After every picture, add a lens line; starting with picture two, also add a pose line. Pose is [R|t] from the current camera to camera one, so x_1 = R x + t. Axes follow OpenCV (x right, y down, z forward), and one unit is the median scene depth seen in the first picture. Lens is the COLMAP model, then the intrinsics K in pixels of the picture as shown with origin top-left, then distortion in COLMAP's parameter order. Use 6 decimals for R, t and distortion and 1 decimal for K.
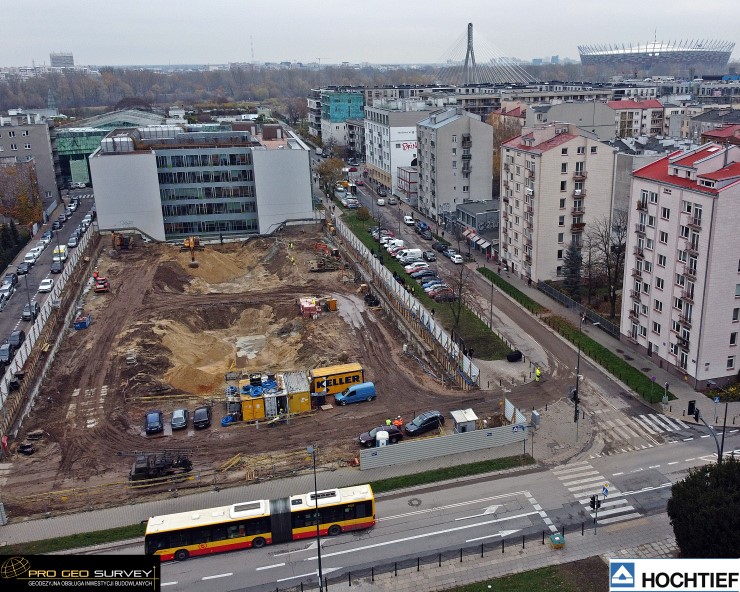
lens RADIAL K [[719.4, 0, 451.6], [0, 719.4, 292.5], [0, 0, 1]] dist [0.225729, -0.578298]
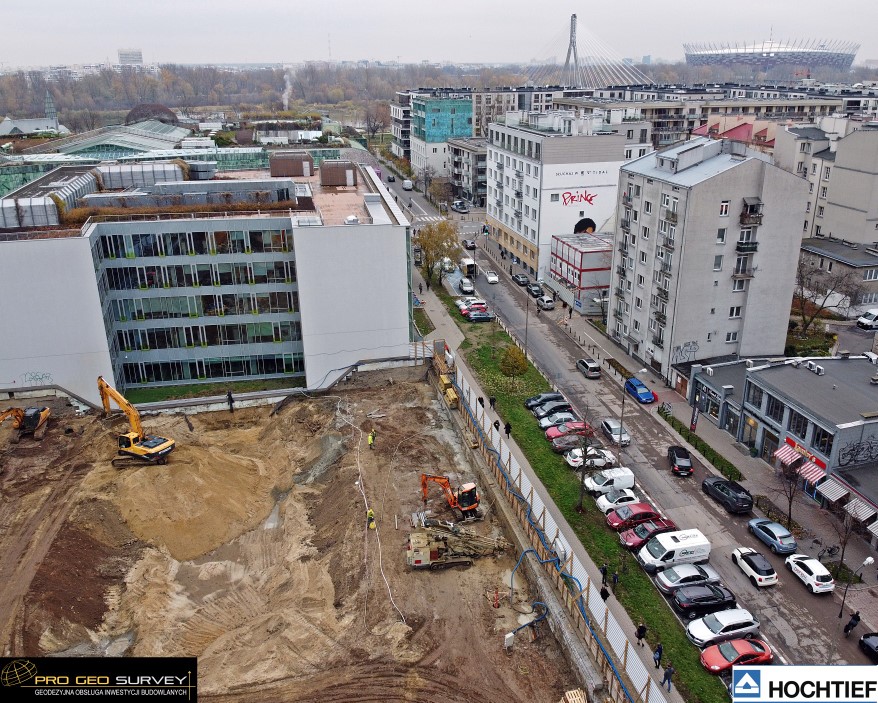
lens RADIAL K [[723.6, 0, 465.4], [0, 723.6, 350.6], [0, 0, 1]] dist [0.142433, -0.302080]
pose [[0.996493, 0.035611, -0.075724, -0.112816], [-0.030250, 0.997032, 0.070790, -0.142121], [0.078020, -0.068251, 0.994613, 0.494486]]
